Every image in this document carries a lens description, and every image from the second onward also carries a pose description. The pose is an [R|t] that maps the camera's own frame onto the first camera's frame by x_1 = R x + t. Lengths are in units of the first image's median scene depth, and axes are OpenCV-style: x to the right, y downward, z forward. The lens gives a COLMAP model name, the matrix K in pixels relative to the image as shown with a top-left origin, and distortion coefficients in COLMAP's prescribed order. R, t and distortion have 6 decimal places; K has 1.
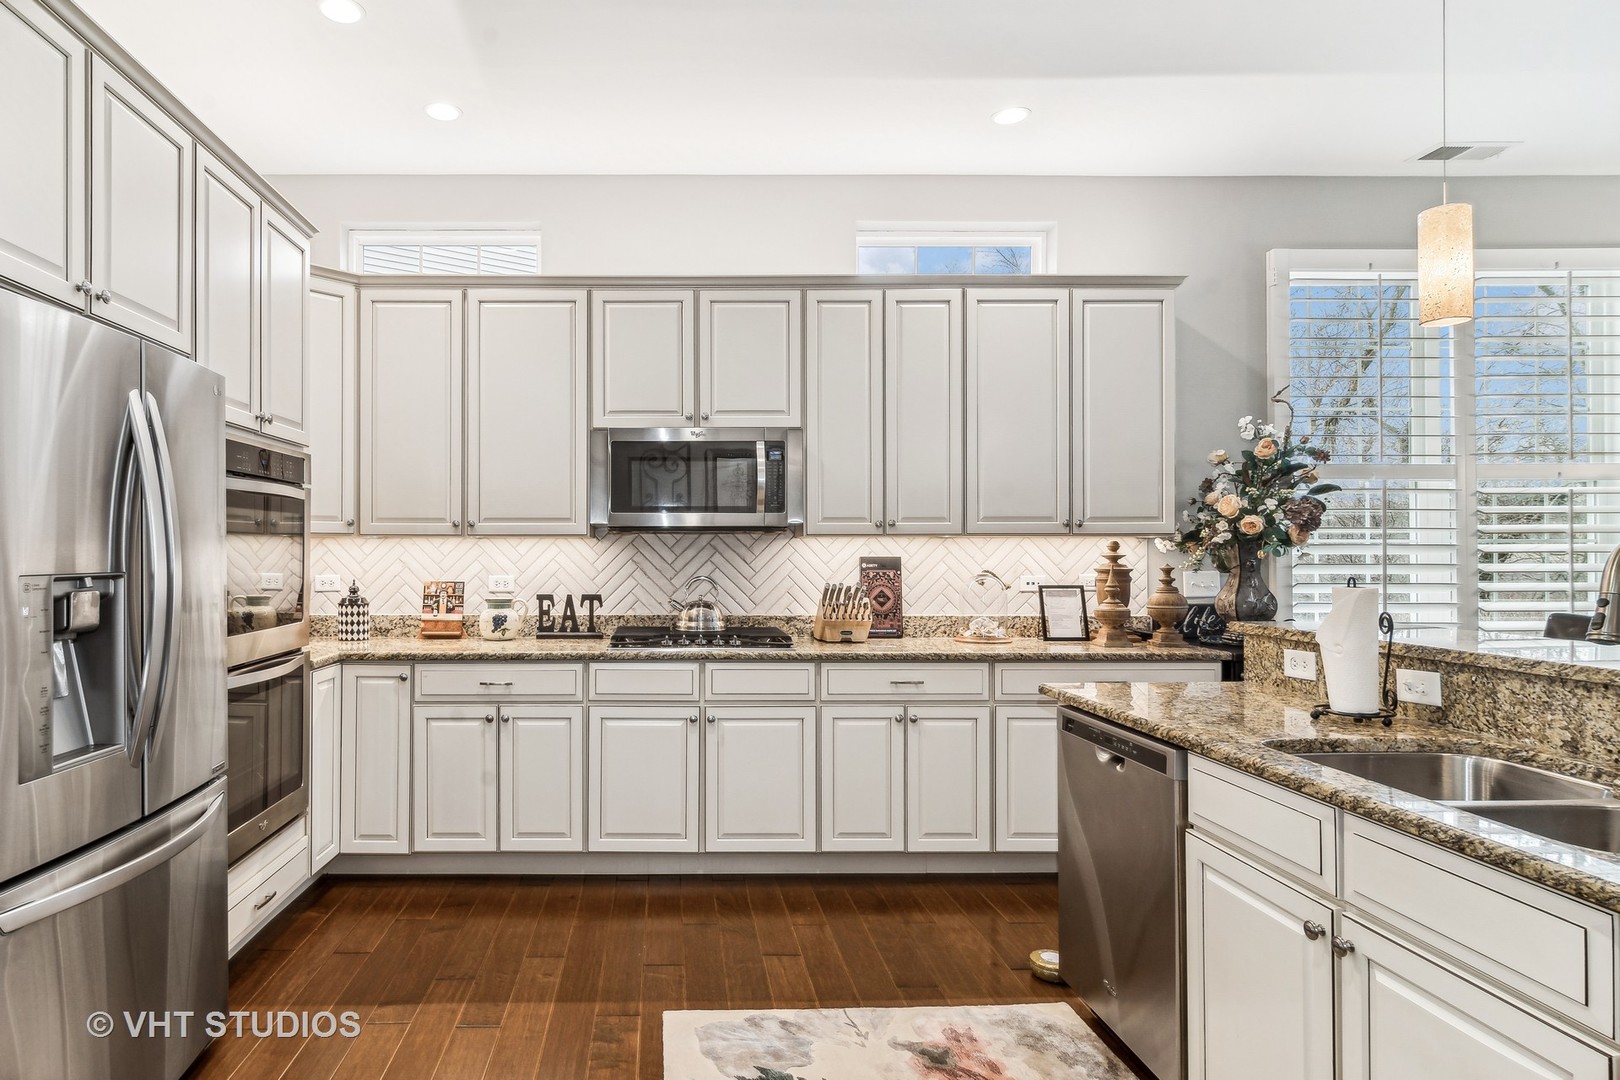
lens RADIAL K [[953.1, 0, 807.5], [0, 953.1, 547.0], [0, 0, 1]] dist [-0.002558, 0.000150]
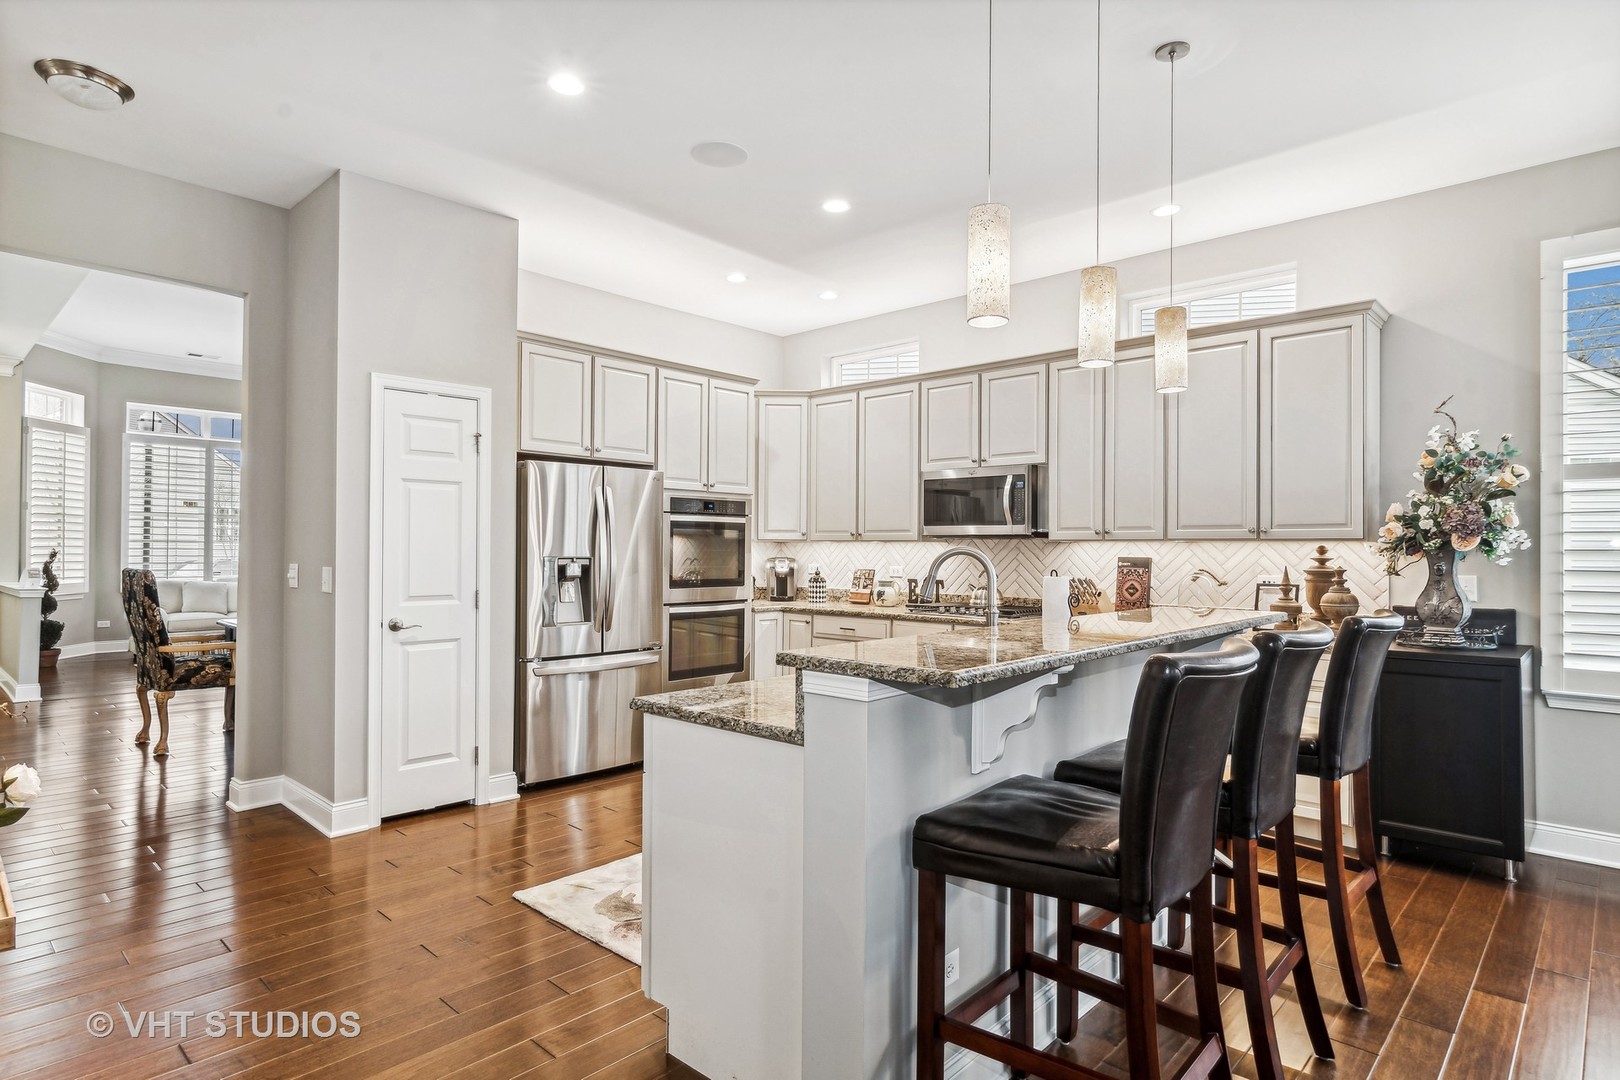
lens RADIAL K [[876.4, 0, 812.8], [0, 876.4, 540.0], [0, 0, 1]] dist [-0.000079, -0.001011]
pose [[0.728128, -0.001533, -0.685439, 0.611227], [-0.005058, 0.999958, -0.007609, -0.001955], [0.685422, 0.009007, 0.728090, -0.154254]]
